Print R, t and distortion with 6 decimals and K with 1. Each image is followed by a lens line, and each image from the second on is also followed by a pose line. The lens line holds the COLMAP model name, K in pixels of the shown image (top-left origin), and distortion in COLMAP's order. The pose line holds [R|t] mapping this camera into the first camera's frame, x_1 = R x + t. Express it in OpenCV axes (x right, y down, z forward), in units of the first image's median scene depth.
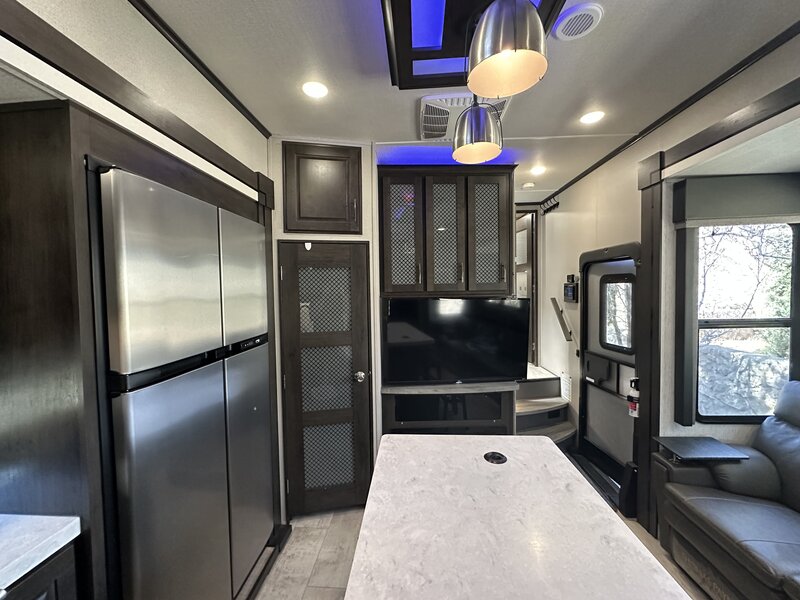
lens RADIAL K [[320.0, 0, 401.0], [0, 320.0, 298.8], [0, 0, 1]] dist [-0.001837, 0.000872]
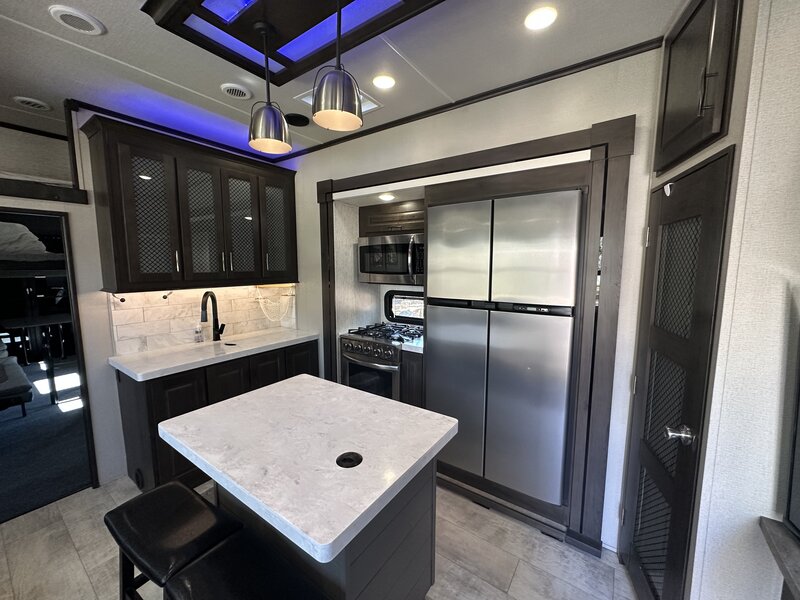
lens RADIAL K [[320.0, 0, 399.3], [0, 320.0, 299.4], [0, 0, 1]] dist [-0.001837, 0.000872]
pose [[-0.532255, 0.104838, -0.840068, 0.902519], [-0.026324, 0.989773, 0.140199, -0.048943], [0.846175, 0.096735, -0.524052, 1.529169]]
